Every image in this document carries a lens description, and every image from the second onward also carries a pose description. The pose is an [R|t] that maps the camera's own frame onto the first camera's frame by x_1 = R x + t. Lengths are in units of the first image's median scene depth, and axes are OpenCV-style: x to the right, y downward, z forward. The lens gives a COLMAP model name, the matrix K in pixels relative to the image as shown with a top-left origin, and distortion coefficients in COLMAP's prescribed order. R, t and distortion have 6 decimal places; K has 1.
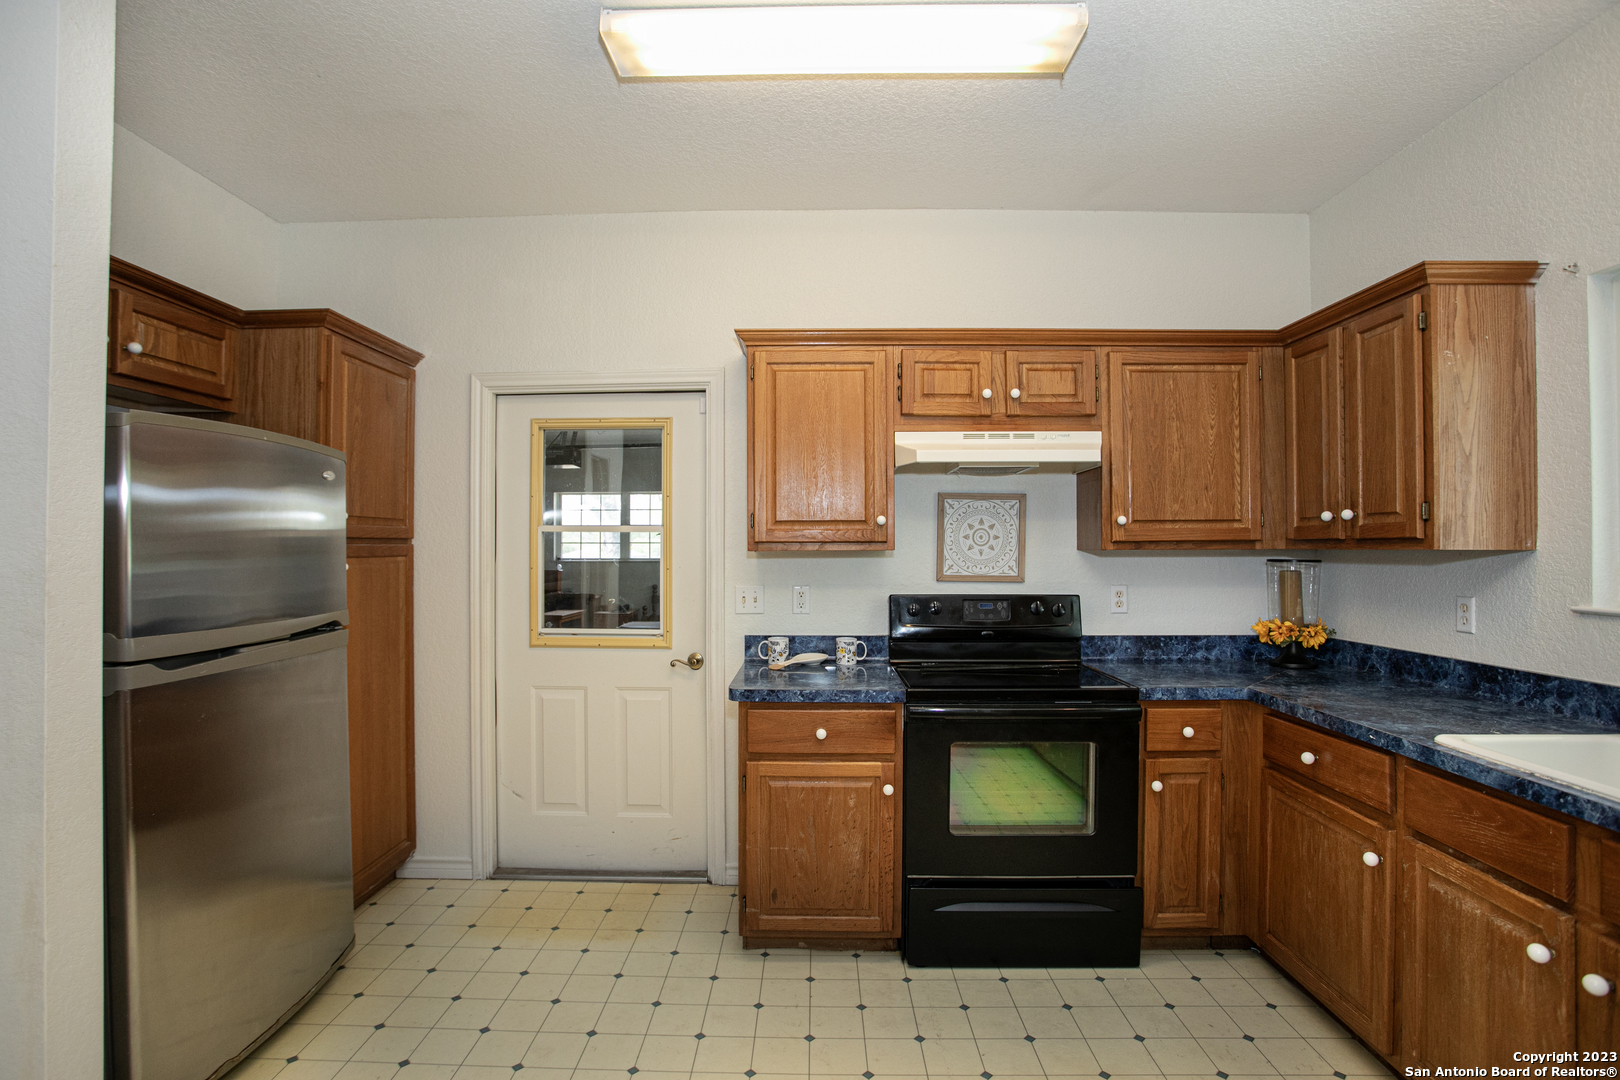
lens RADIAL K [[807.0, 0, 774.1], [0, 807.0, 540.1], [0, 0, 1]] dist [-0.069898, 0.025323]
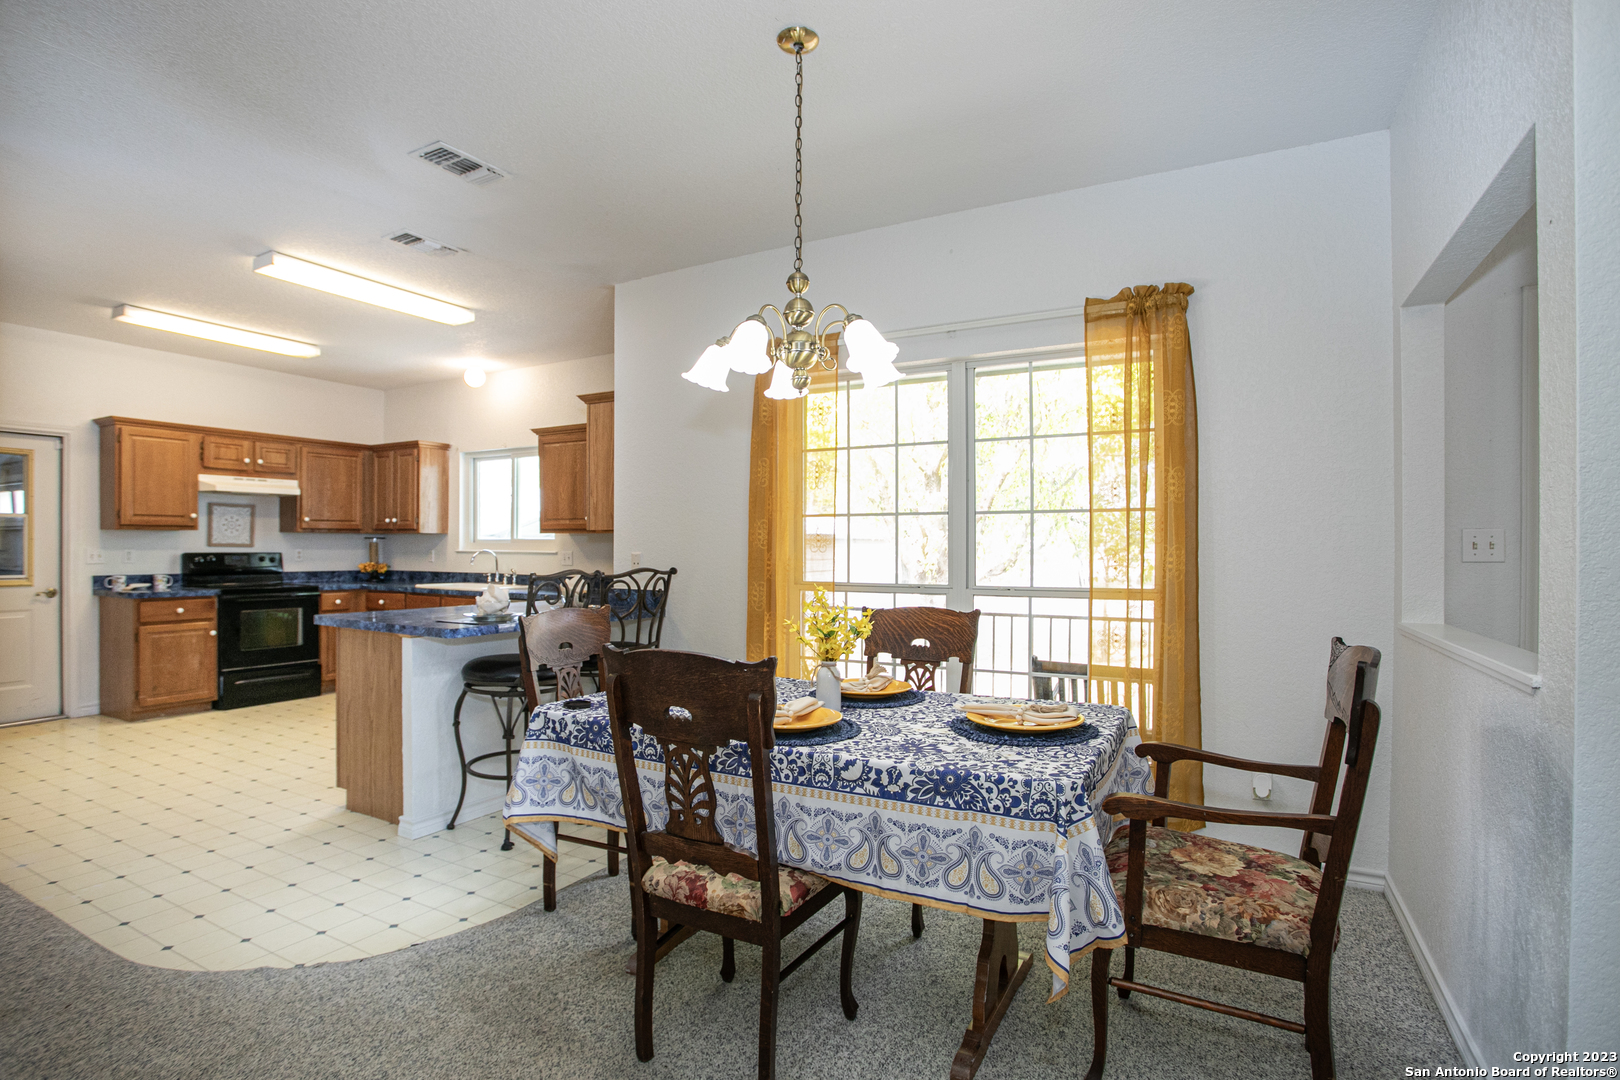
lens RADIAL K [[807.0, 0, 800.2], [0, 807.0, 548.5], [0, 0, 1]] dist [-0.069898, 0.025323]
pose [[0.457985, 0.000593, 0.888960, -0.958013], [-0.013173, 0.999894, 0.006120, 0.027291], [-0.888862, -0.014514, 0.457945, -1.355925]]
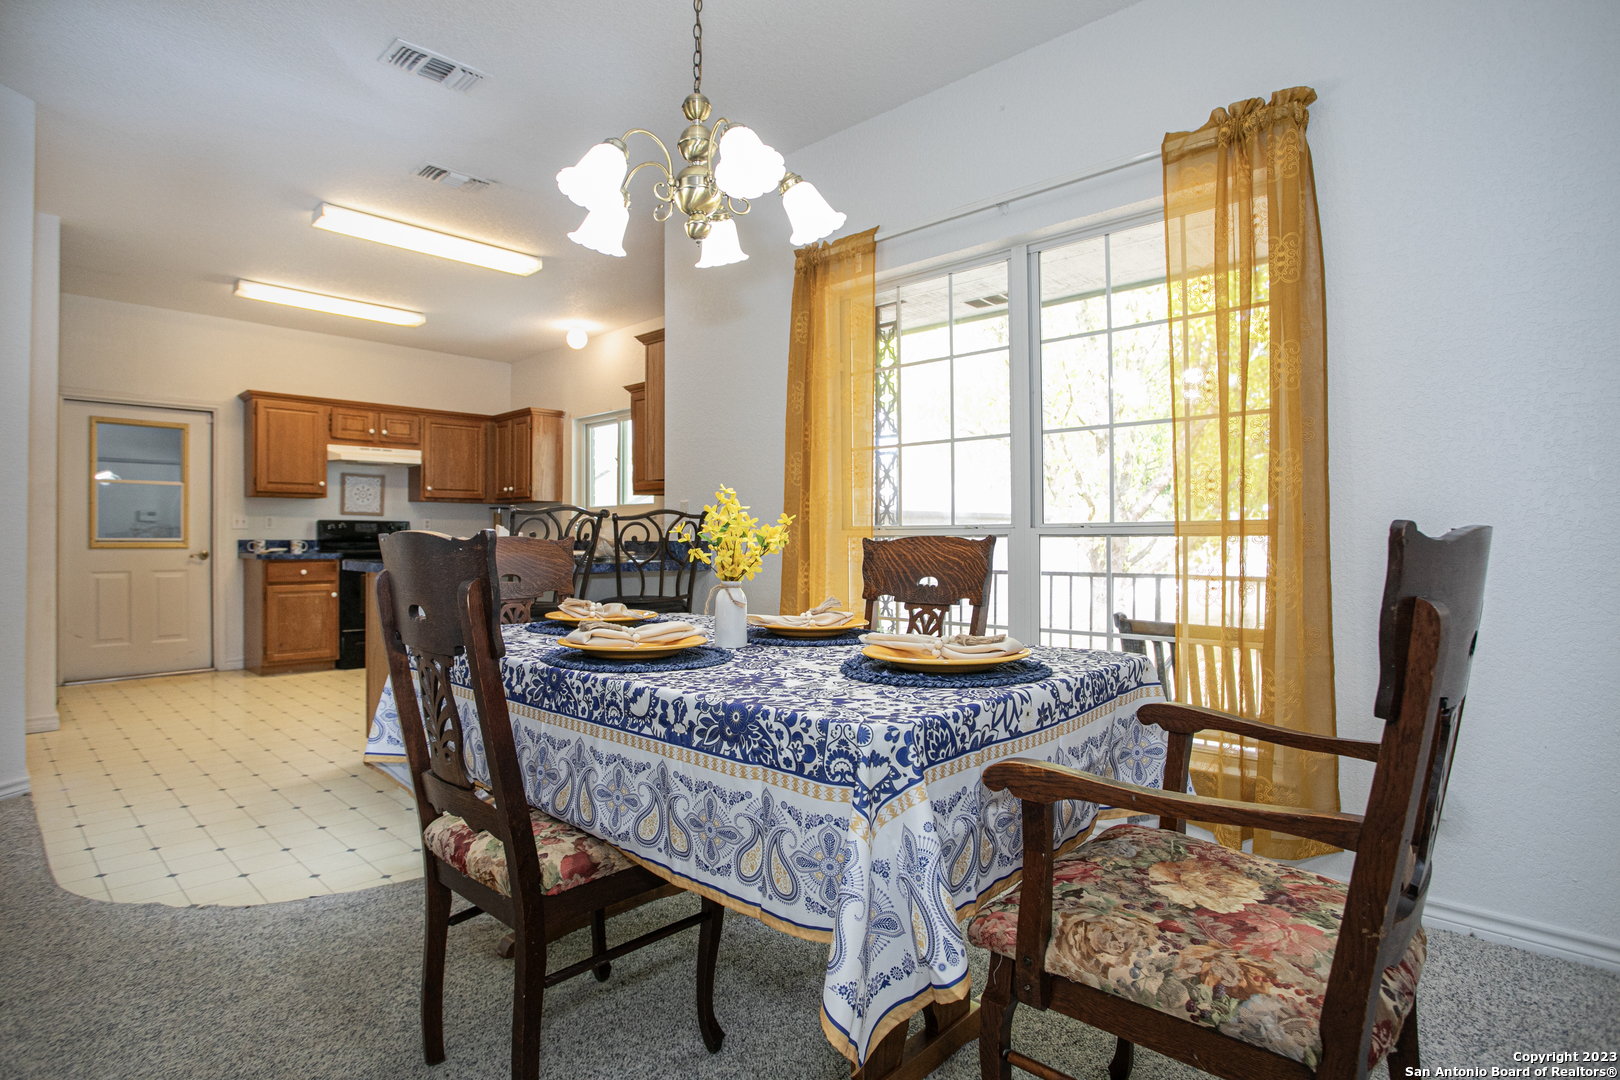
lens RADIAL K [[830.4, 0, 795.2], [0, 830.4, 537.7], [0, 0, 1]] dist [-0.051622, 0.012235]
pose [[0.662572, 0.002186, 0.748995, -0.689947], [-0.008321, 0.999956, 0.004442, 0.103239], [-0.748952, -0.009176, 0.662561, -1.473899]]
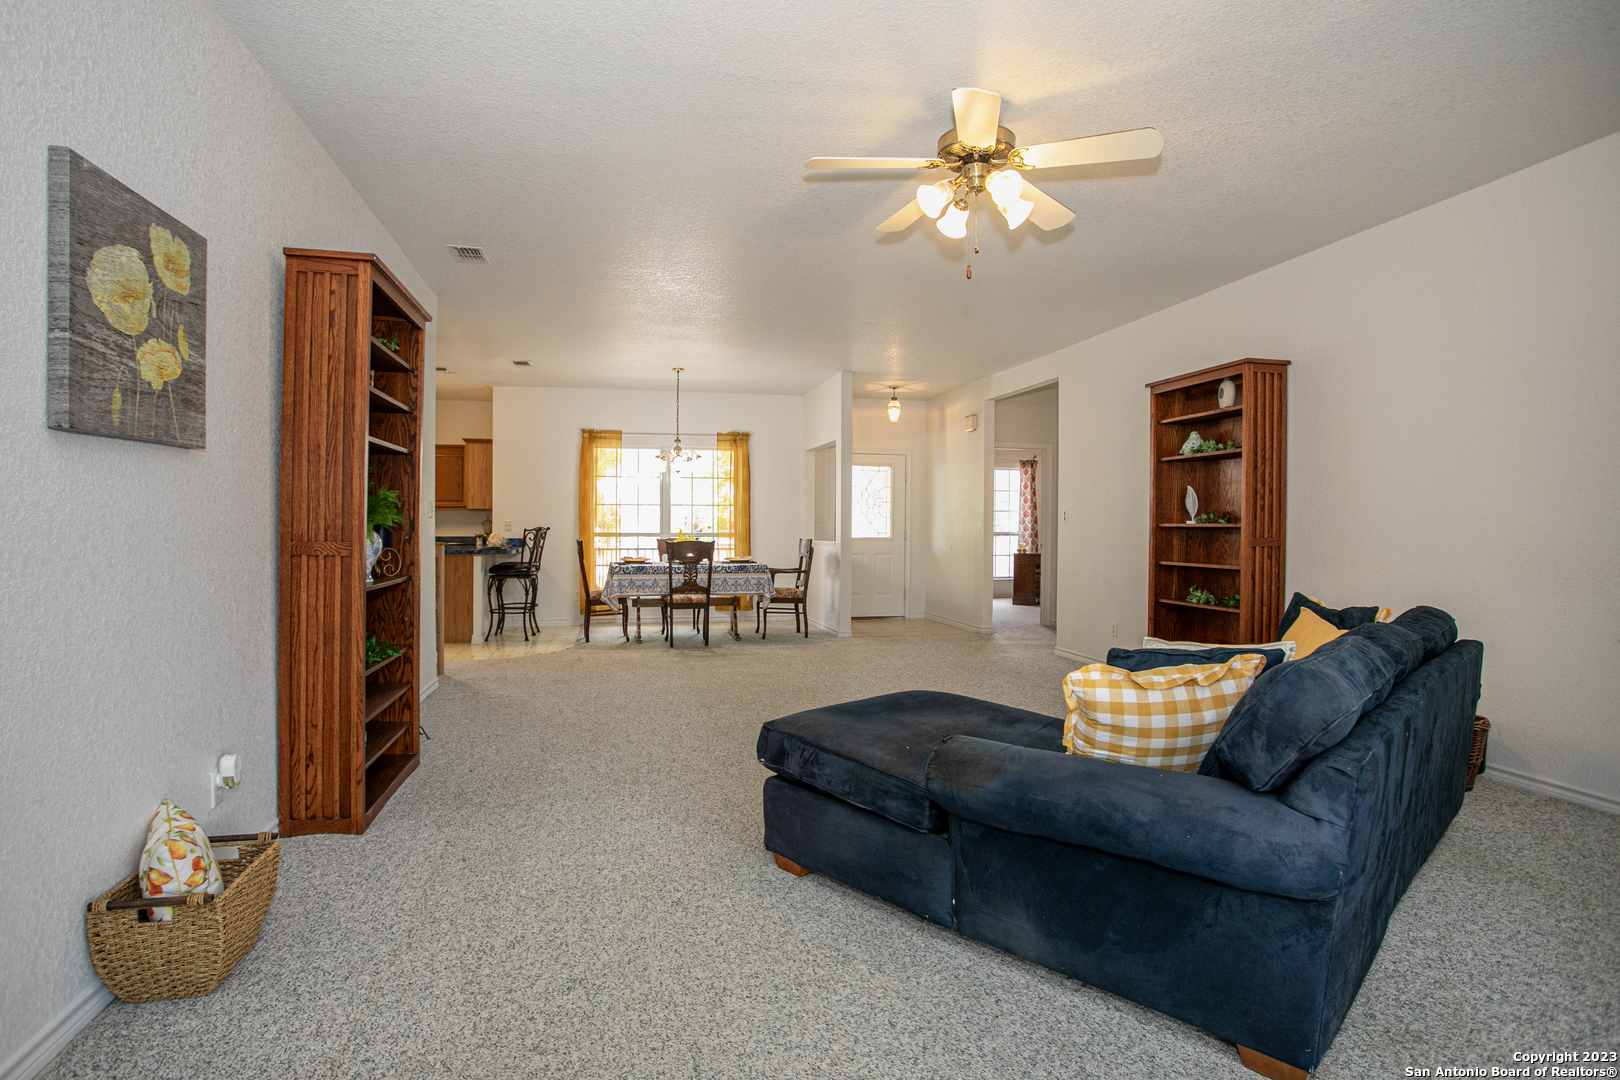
lens RADIAL K [[807.0, 0, 767.1], [0, 807.0, 522.0], [0, 0, 1]] dist [-0.069898, 0.025323]
pose [[-0.211502, -0.007041, 0.977352, -3.022558], [-0.018129, 0.999830, 0.003280, 0.030993], [-0.977209, -0.017024, -0.211594, -0.713748]]
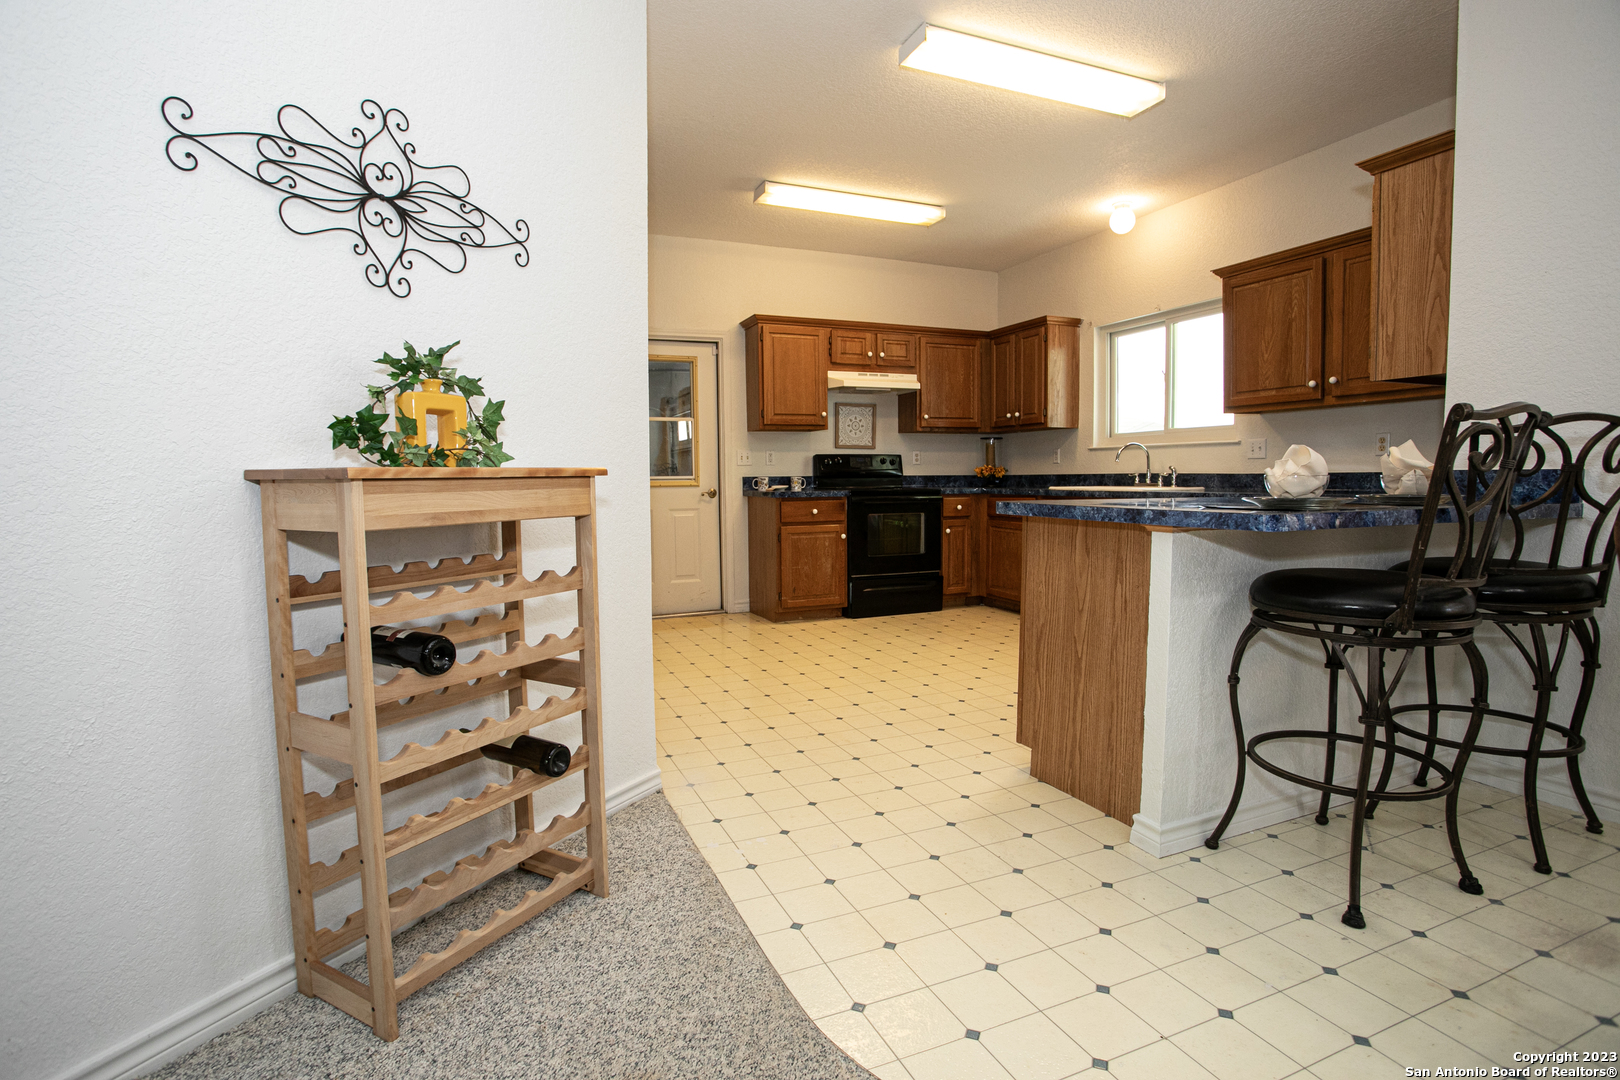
lens RADIAL K [[807.0, 0, 790.1], [0, 807.0, 526.7], [0, 0, 1]] dist [-0.069898, 0.025323]
pose [[0.912936, -0.034523, 0.406640, -0.780706], [0.006428, 0.997508, 0.070255, 0.114300], [-0.408052, -0.061524, 0.910883, -0.834016]]
